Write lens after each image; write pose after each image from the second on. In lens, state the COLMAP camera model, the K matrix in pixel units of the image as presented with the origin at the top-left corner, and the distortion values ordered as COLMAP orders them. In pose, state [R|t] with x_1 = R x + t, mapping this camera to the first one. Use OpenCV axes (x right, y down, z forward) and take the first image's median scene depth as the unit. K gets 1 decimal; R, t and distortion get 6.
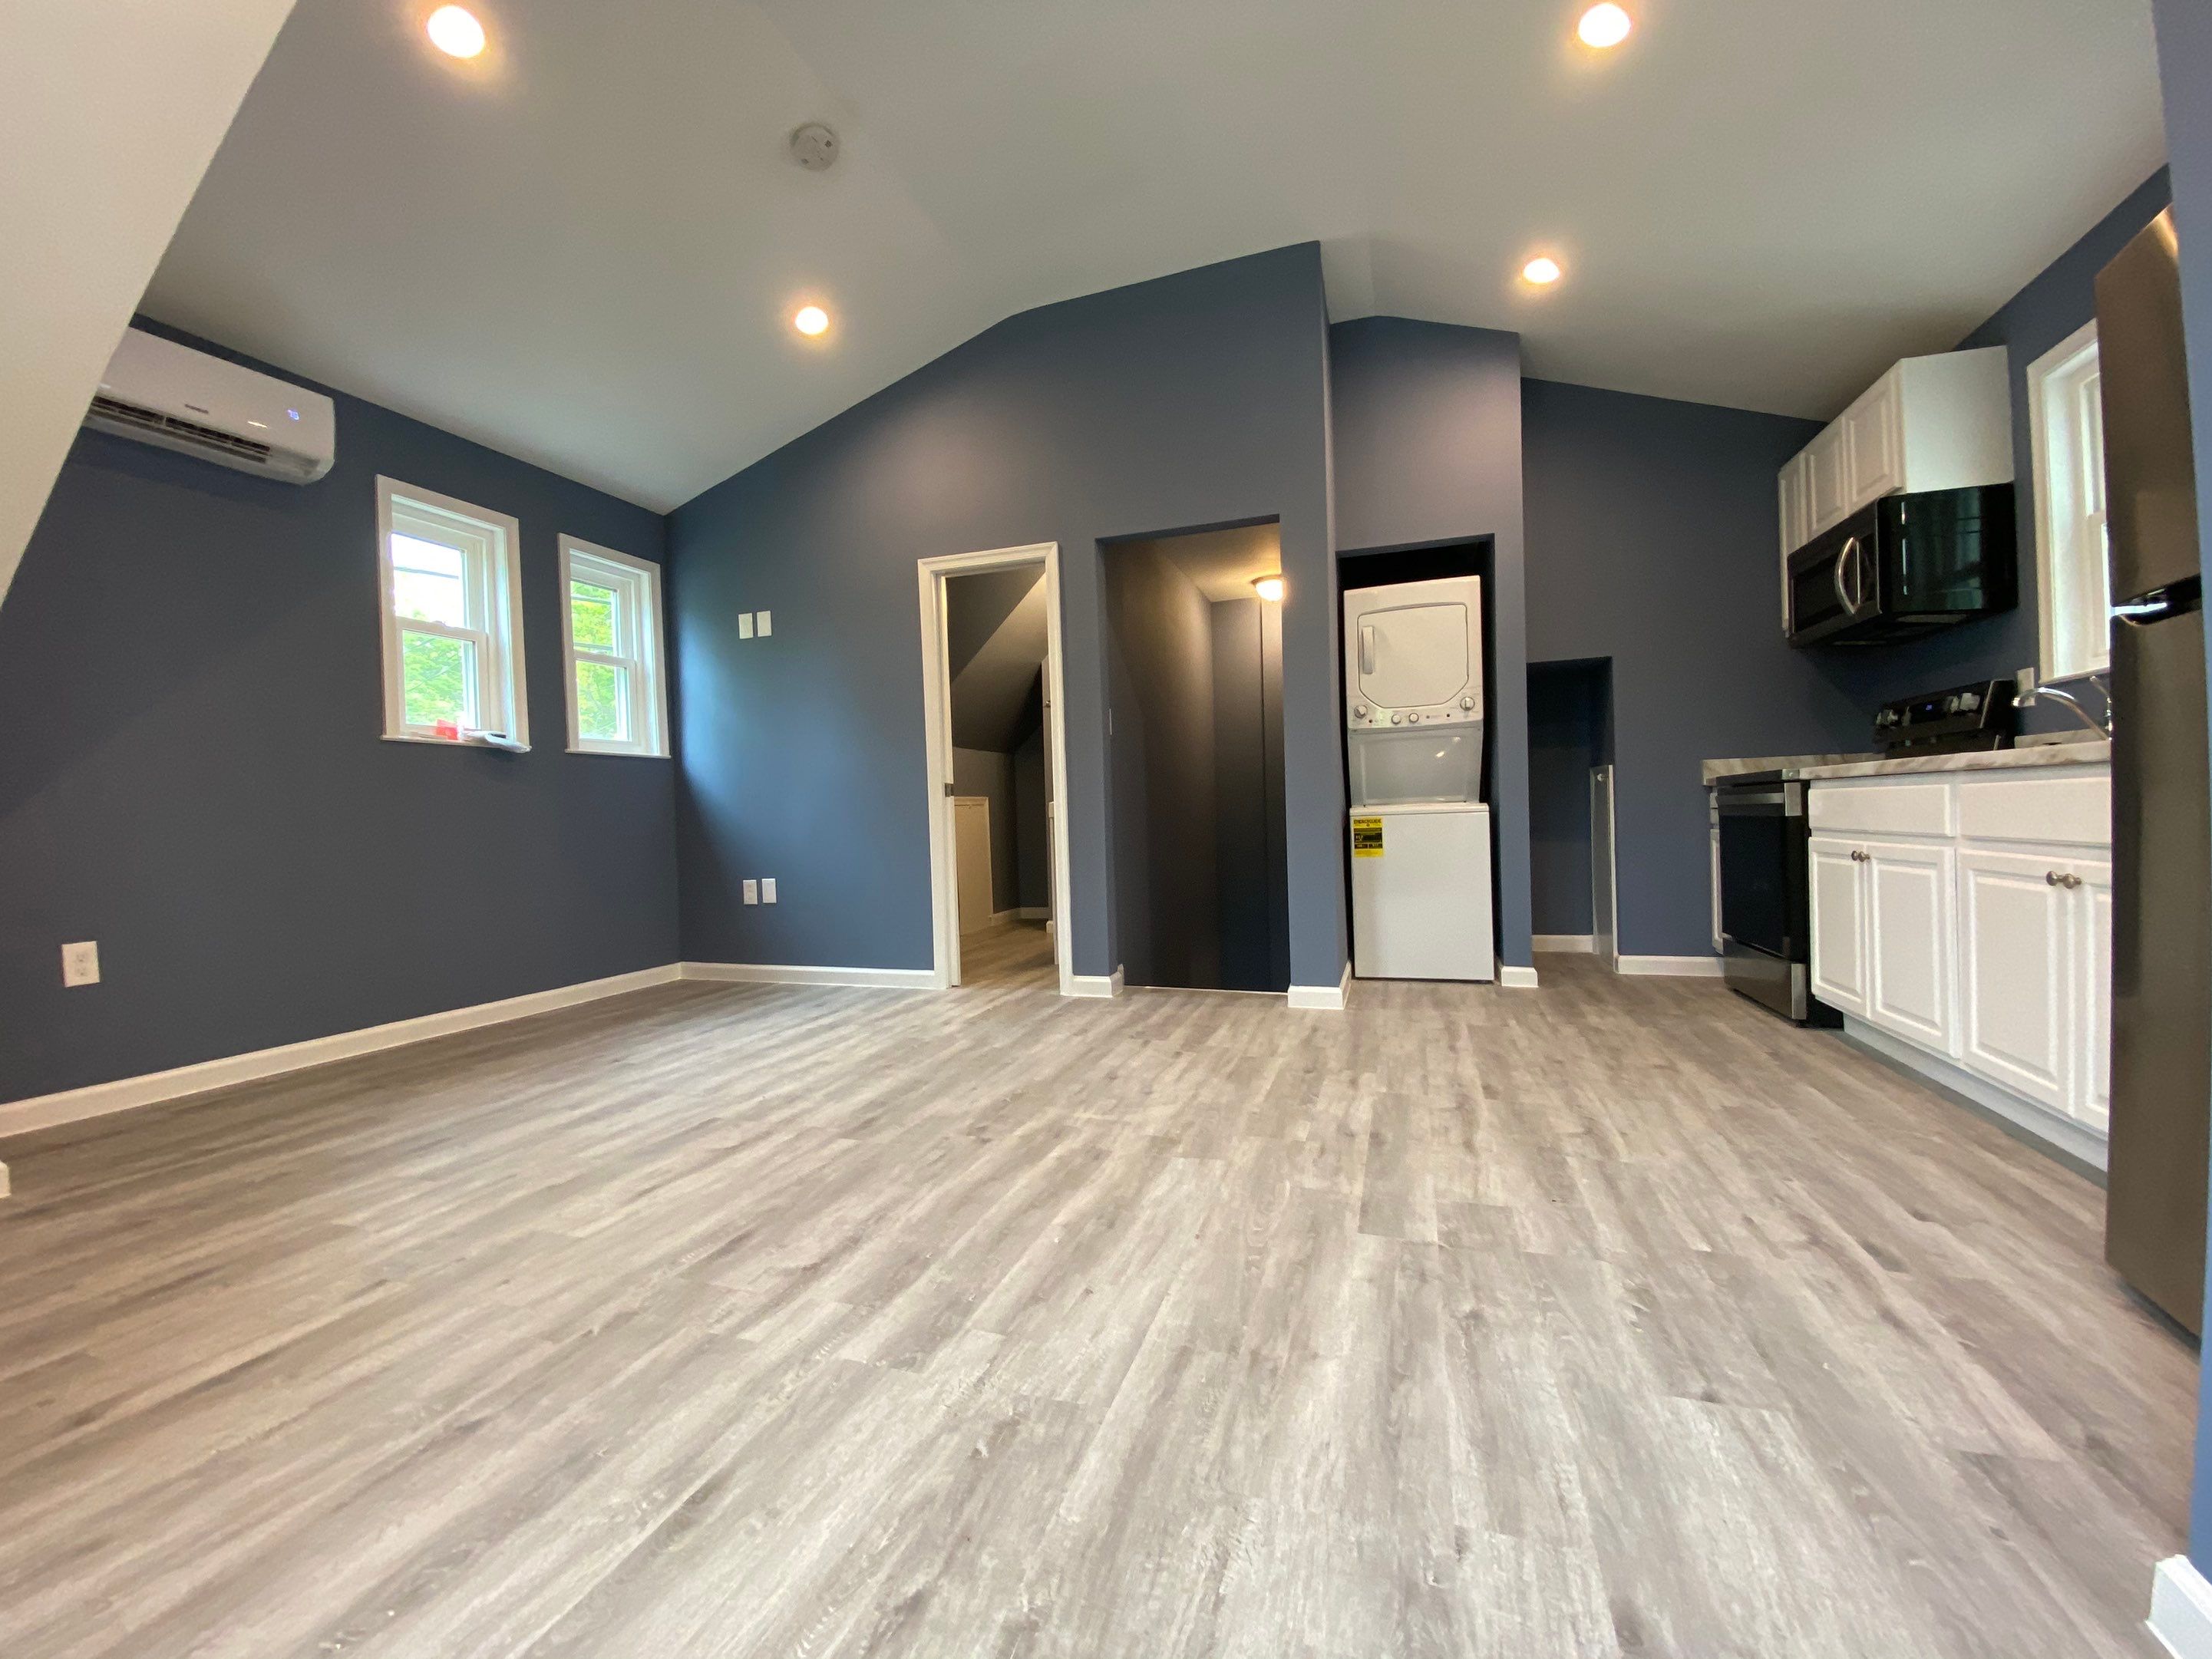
lens RADIAL K [[903.6, 0, 1110.8], [0, 903.6, 817.9], [0, 0, 1]] dist [0.011361, -0.016790]
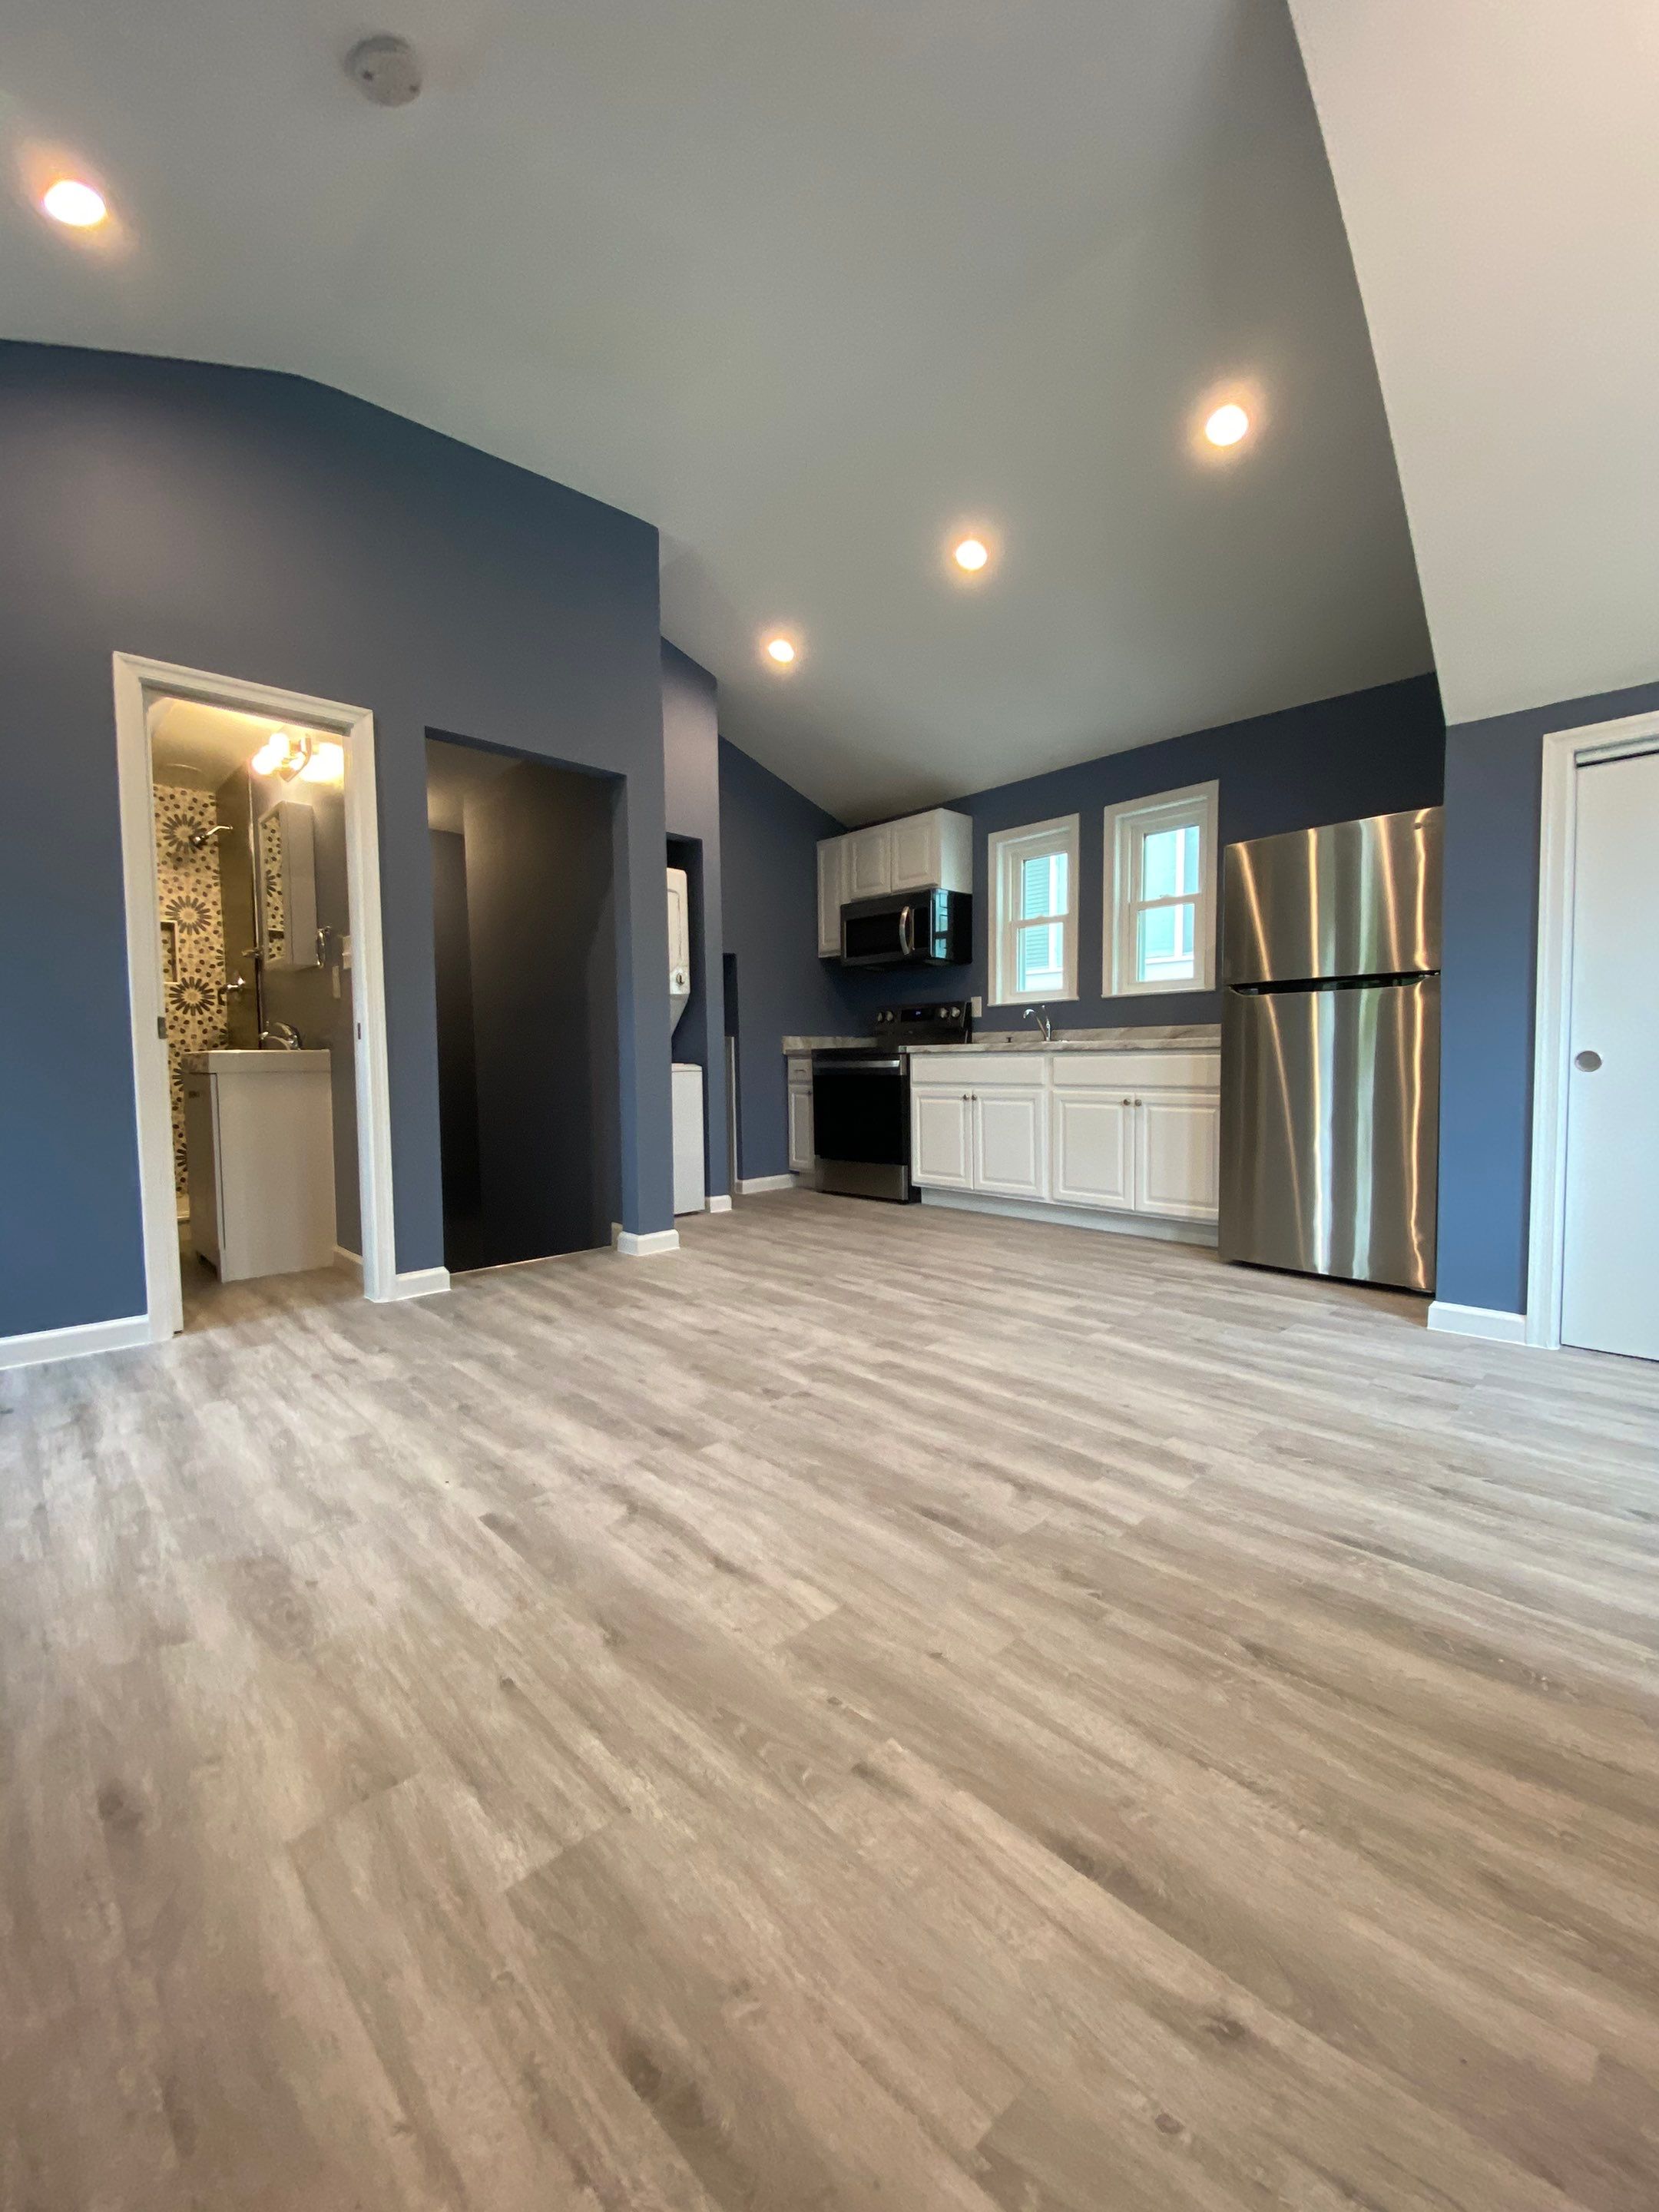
lens RADIAL K [[893.8, 0, 829.5], [0, 893.8, 1106.0], [0, 0, 1]] dist [0.047626, -0.046353]
pose [[0.466385, -0.025909, 0.884202, -1.043487], [0.003892, 0.999621, 0.027238, 0.012036], [-0.884573, -0.009262, 0.466310, 0.539295]]
